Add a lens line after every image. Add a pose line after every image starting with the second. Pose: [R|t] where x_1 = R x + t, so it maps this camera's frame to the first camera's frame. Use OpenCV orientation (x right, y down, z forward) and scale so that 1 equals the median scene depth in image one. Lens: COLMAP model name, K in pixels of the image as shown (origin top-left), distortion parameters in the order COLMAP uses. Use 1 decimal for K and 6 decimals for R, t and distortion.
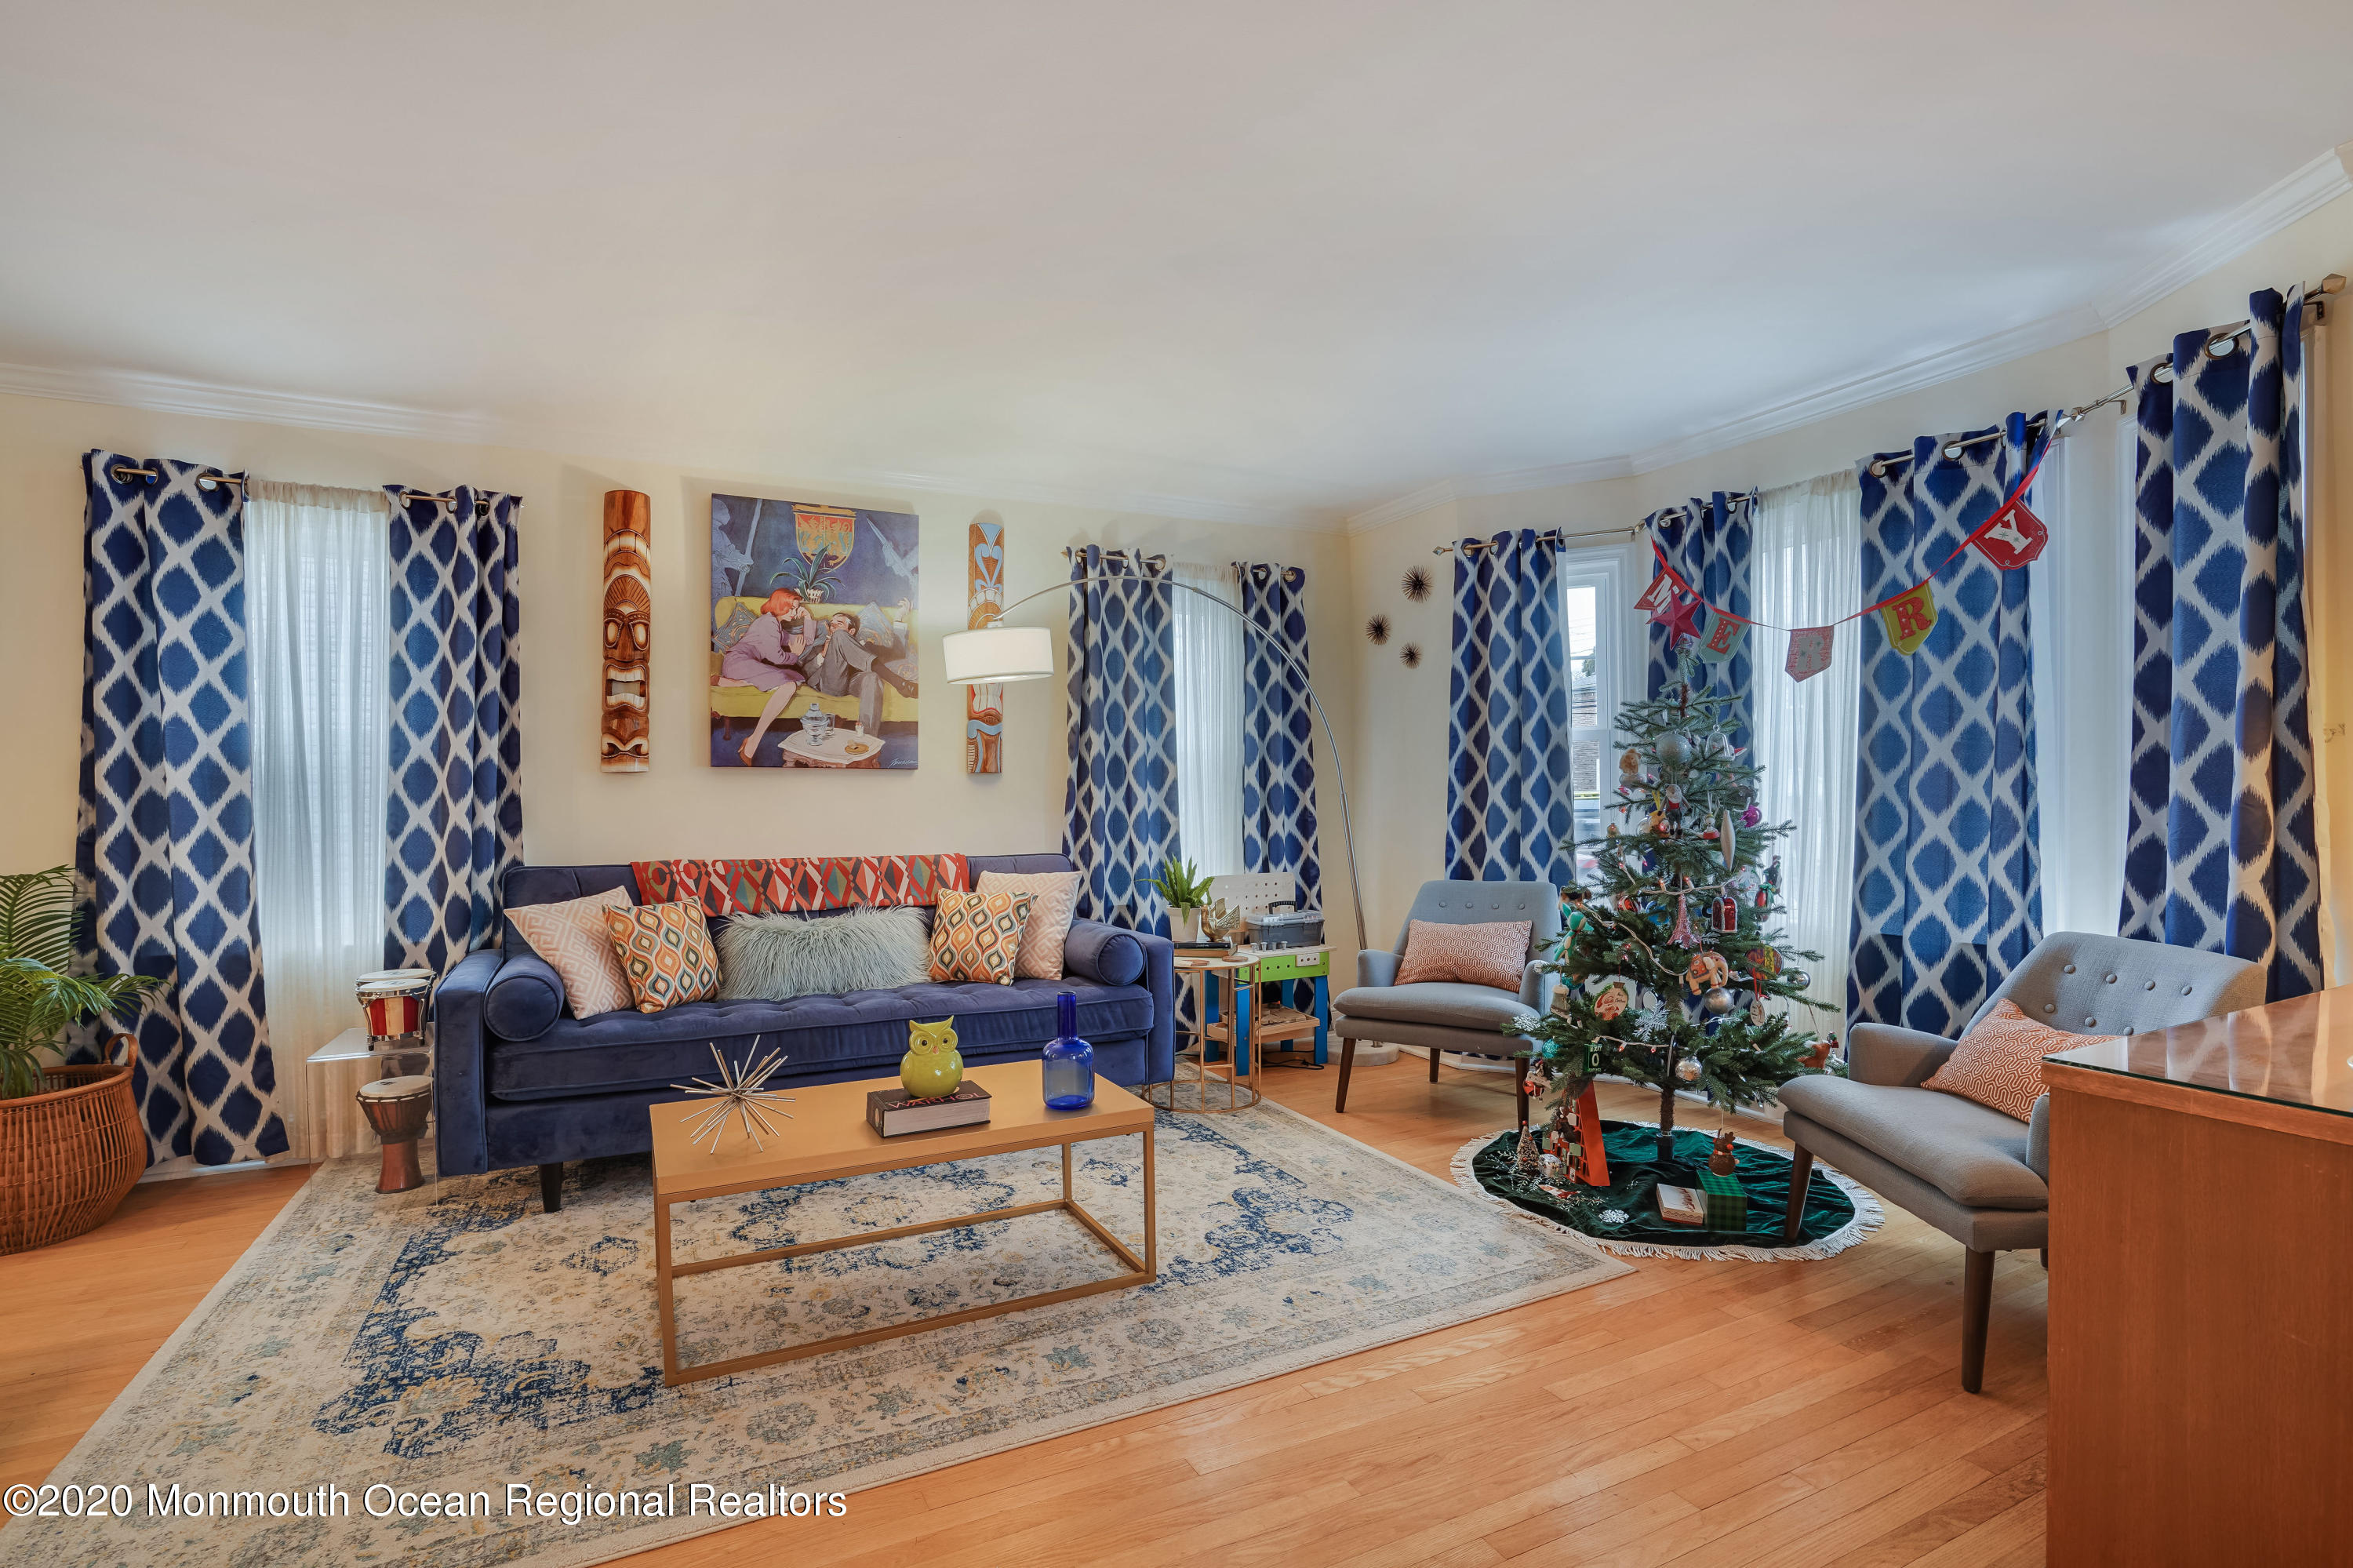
lens RADIAL K [[1085.0, 0, 1168.6], [0, 1085.0, 798.4], [0, 0, 1]] dist [-0.035264, -0.000198]
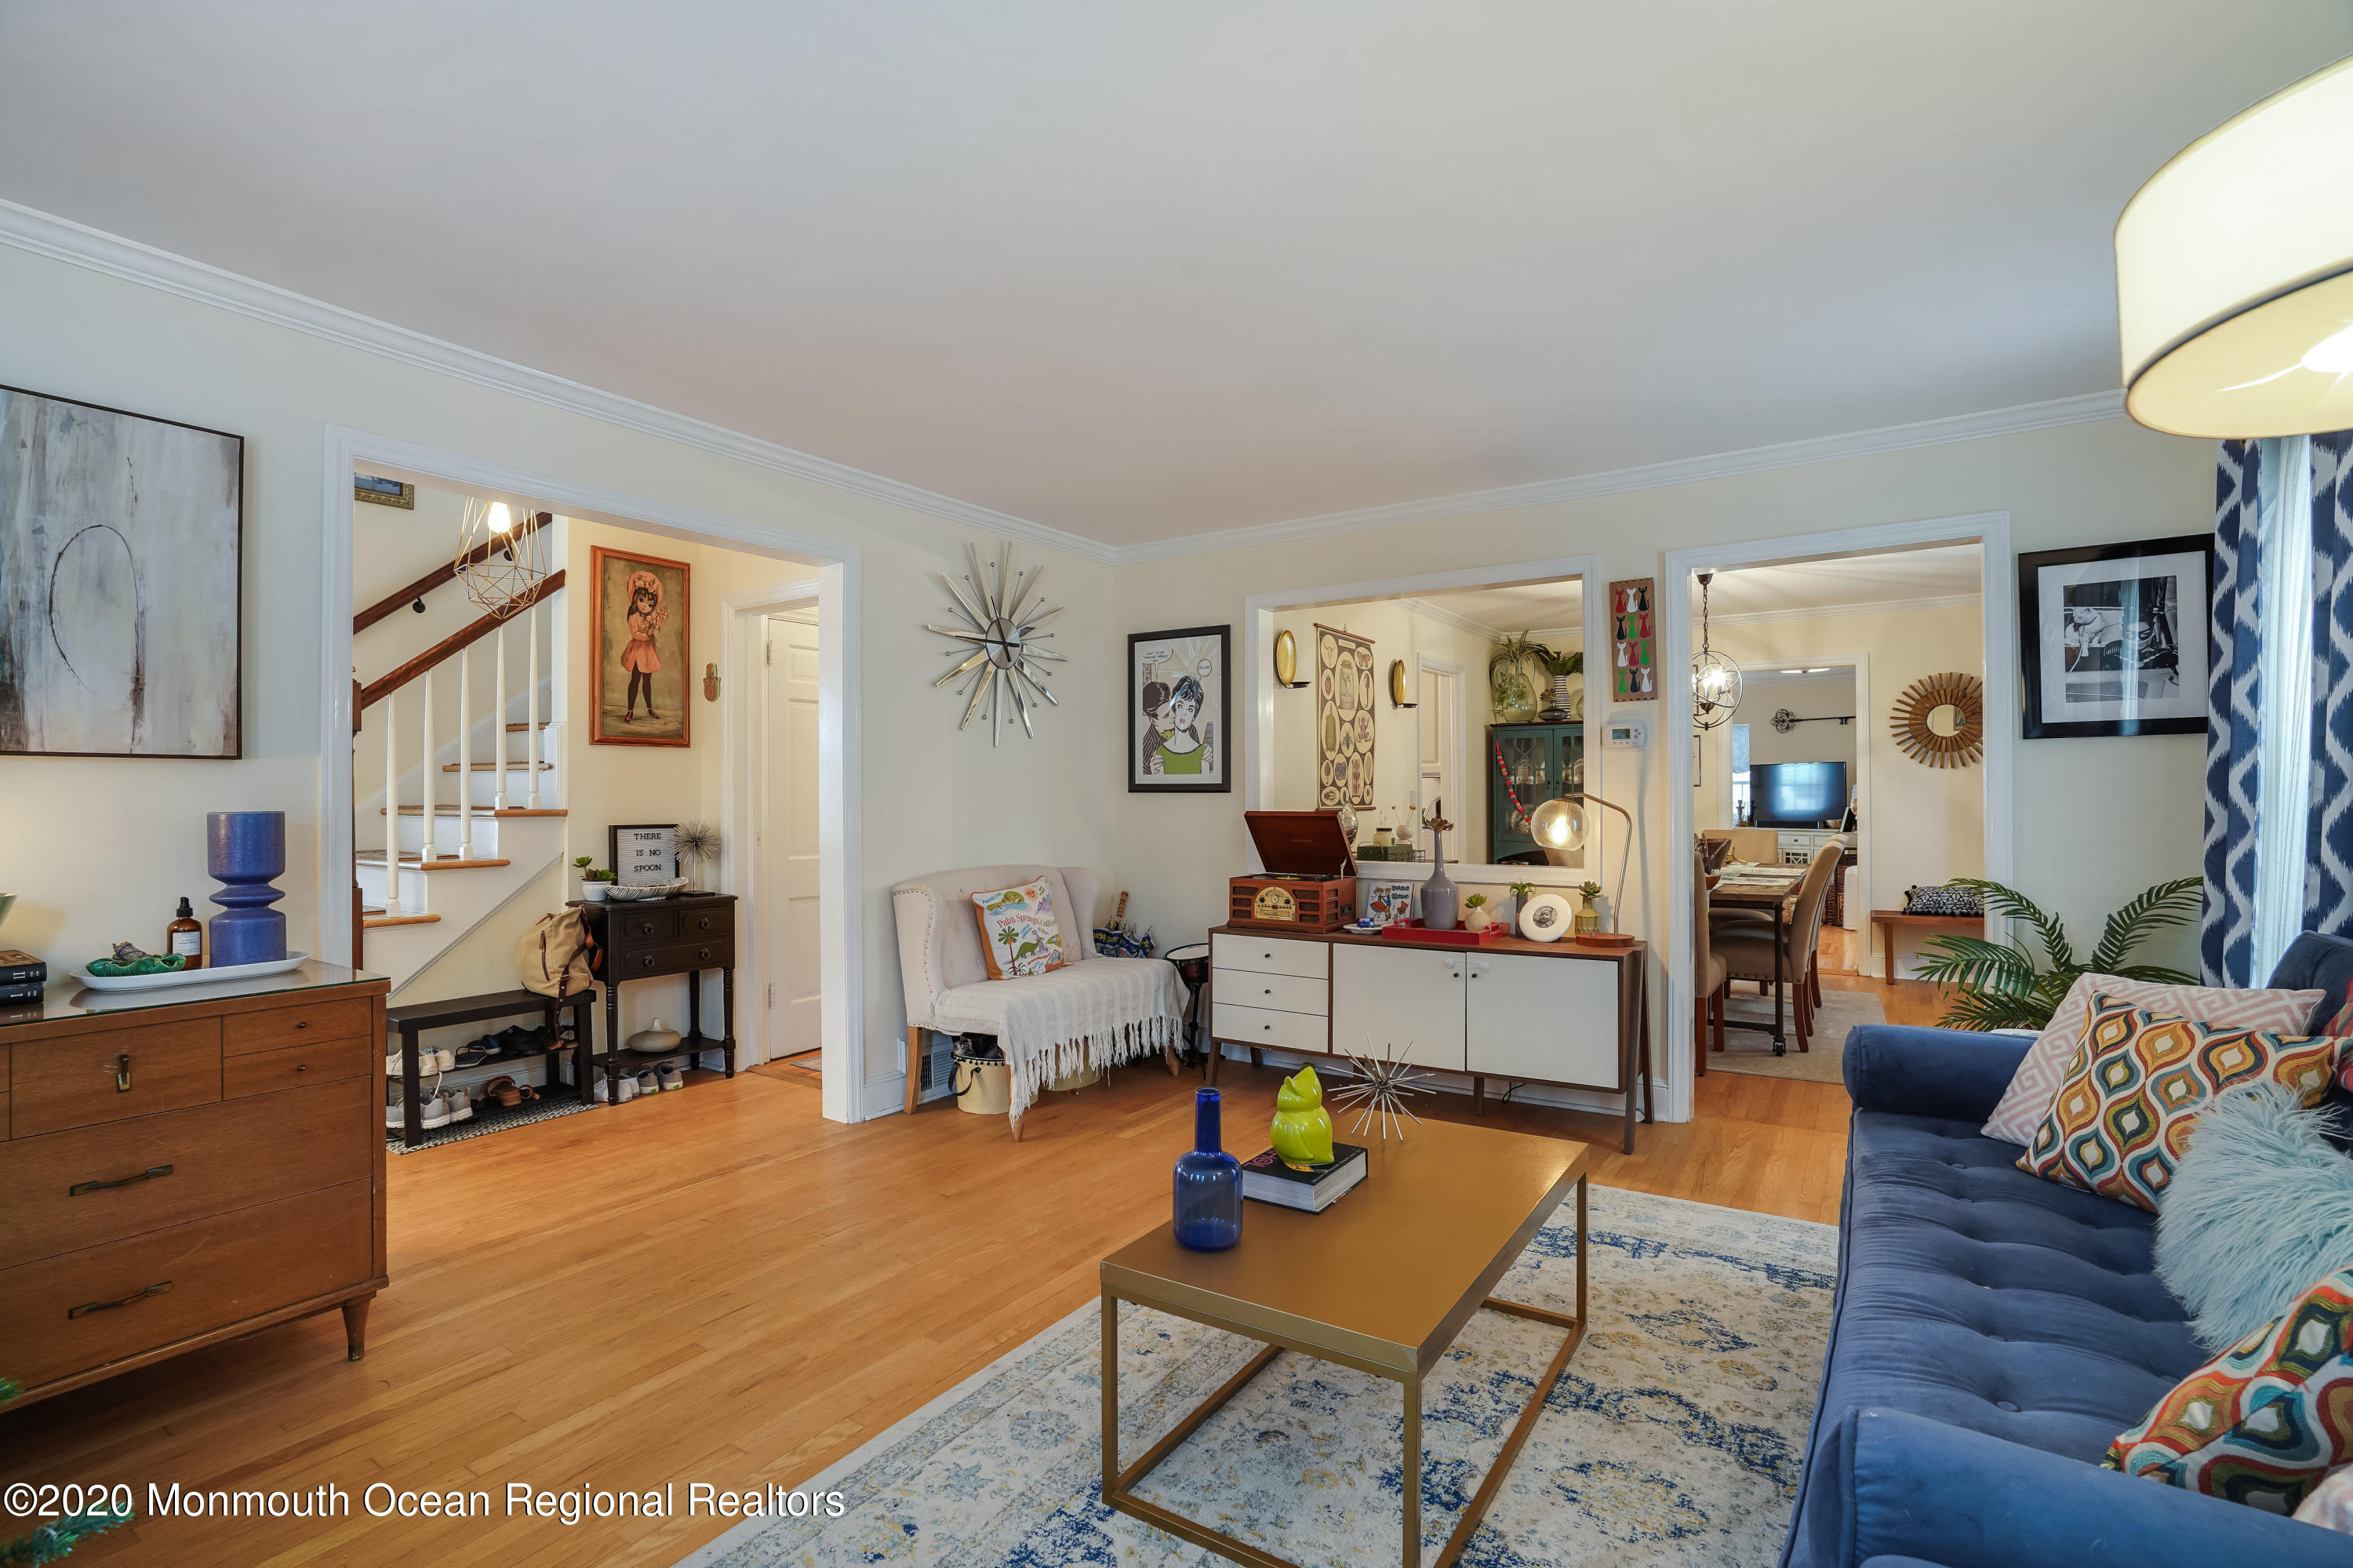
lens RADIAL K [[1085.0, 0, 1174.5], [0, 1085.0, 785.1], [0, 0, 1]] dist [-0.035264, -0.000198]
pose [[-0.862852, 0.010483, -0.505348, 0.294229], [0.011237, 0.999936, 0.001557, -0.032195], [0.505332, -0.004335, -0.862914, 1.597874]]
